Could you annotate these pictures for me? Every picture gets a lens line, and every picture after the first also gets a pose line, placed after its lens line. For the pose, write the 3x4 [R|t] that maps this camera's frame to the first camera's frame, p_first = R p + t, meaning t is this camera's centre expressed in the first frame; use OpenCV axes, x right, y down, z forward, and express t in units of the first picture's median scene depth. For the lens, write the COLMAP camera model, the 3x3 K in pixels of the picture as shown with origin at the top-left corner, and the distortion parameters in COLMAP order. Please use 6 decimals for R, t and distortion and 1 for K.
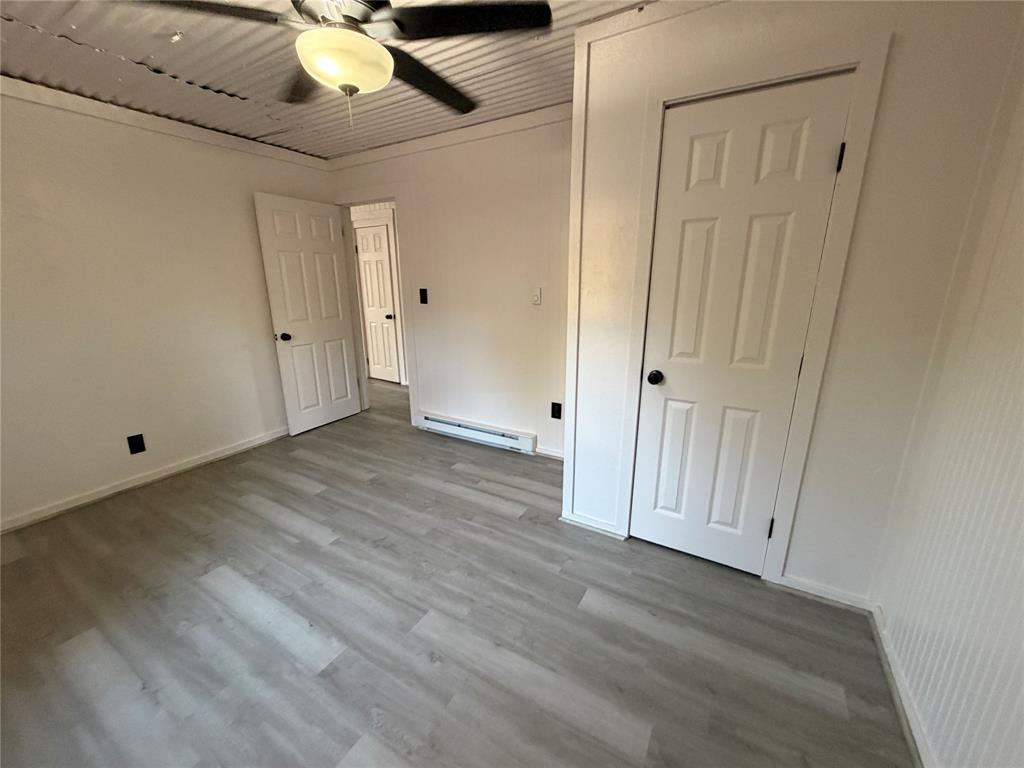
lens RADIAL K [[408.1, 0, 508.6], [0, 408.1, 384.3], [0, 0, 1]] dist [0.001053, -0.000331]
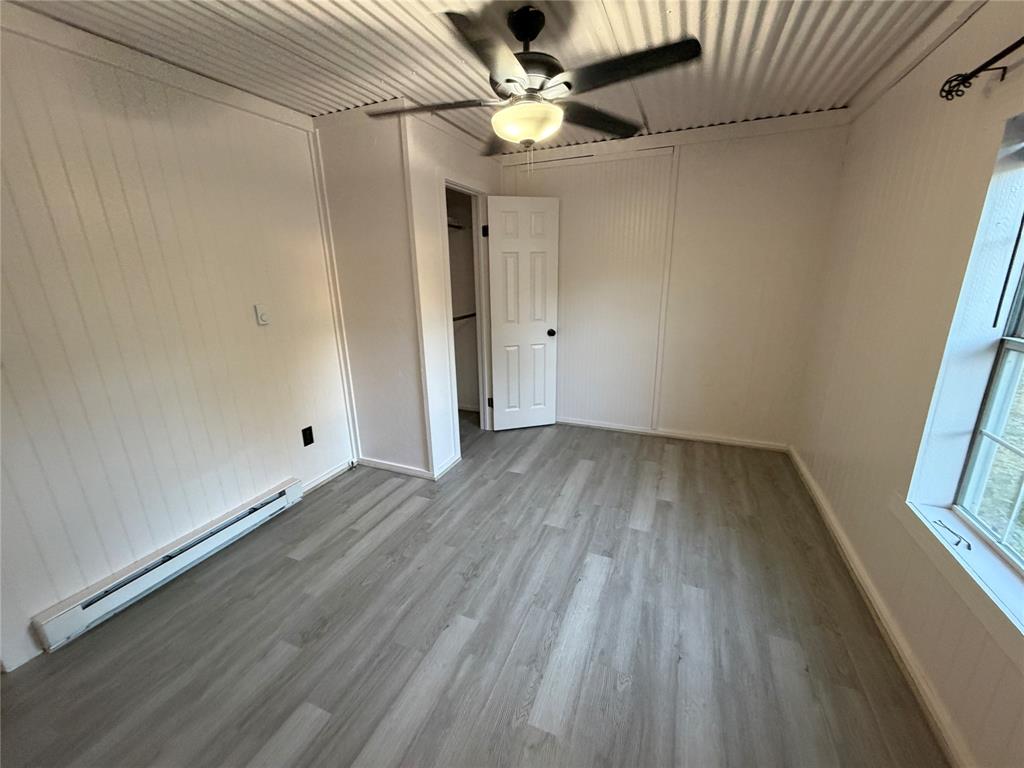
lens RADIAL K [[408.1, 0, 509.9], [0, 408.1, 385.1], [0, 0, 1]] dist [0.001053, -0.000331]
pose [[-0.136223, -0.262708, 0.955211, -1.235983], [0.273775, 0.916667, 0.291151, -0.286984], [-0.952098, 0.301174, -0.052948, 0.928660]]
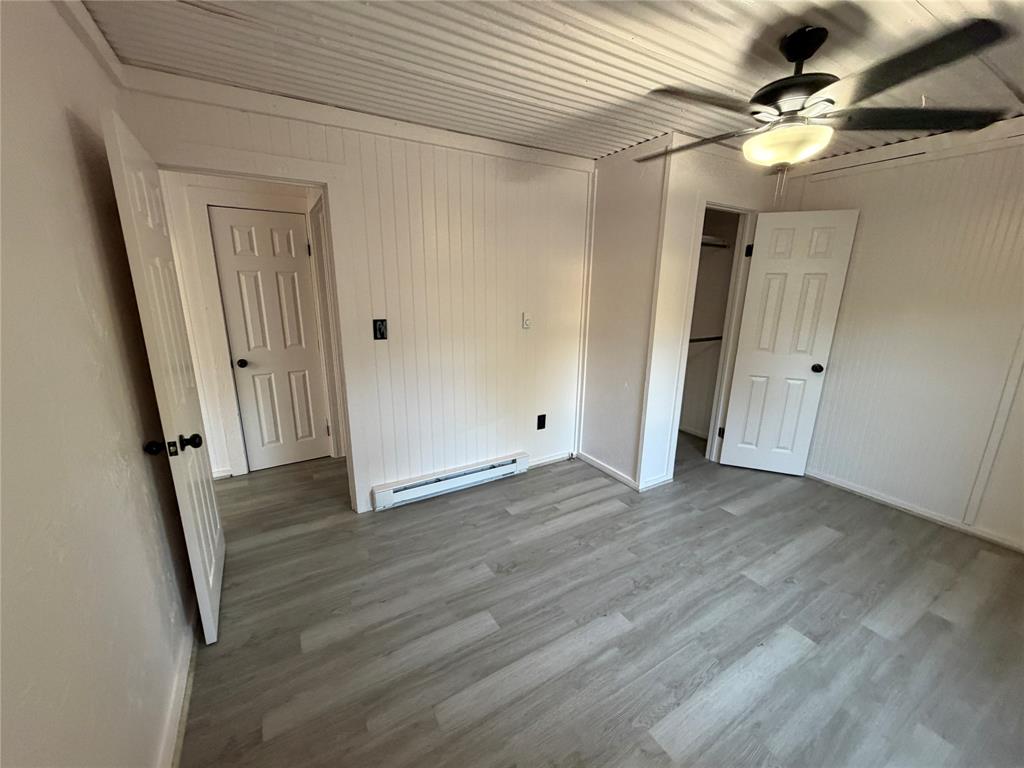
lens RADIAL K [[408.1, 0, 509.2], [0, 408.1, 384.7], [0, 0, 1]] dist [0.001053, -0.000331]
pose [[0.475974, -0.200025, 0.856410, -1.338523], [0.210646, 0.971376, 0.109804, -0.272279], [-0.853860, 0.128136, 0.504484, 0.802536]]
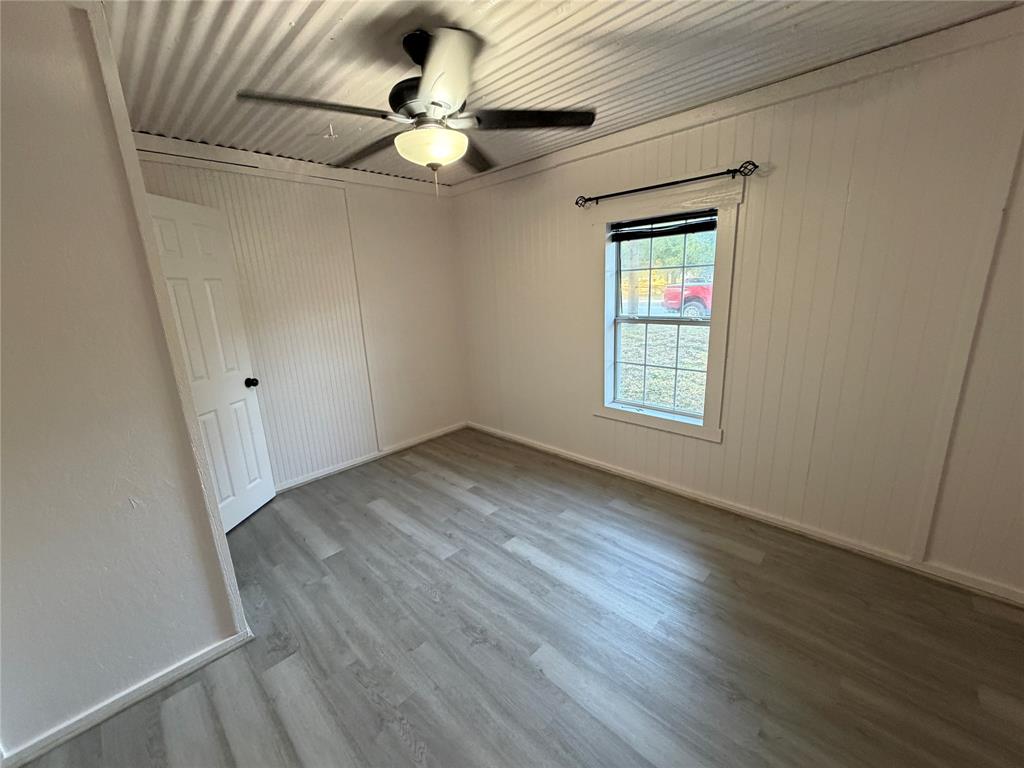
lens RADIAL K [[408.1, 0, 512.4], [0, 408.1, 382.0], [0, 0, 1]] dist [0.001053, -0.000331]
pose [[-0.972781, -0.009577, 0.231528, -0.630352], [0.101831, 0.879834, 0.464244, -0.482849], [-0.208153, 0.475184, -0.854911, 1.611763]]
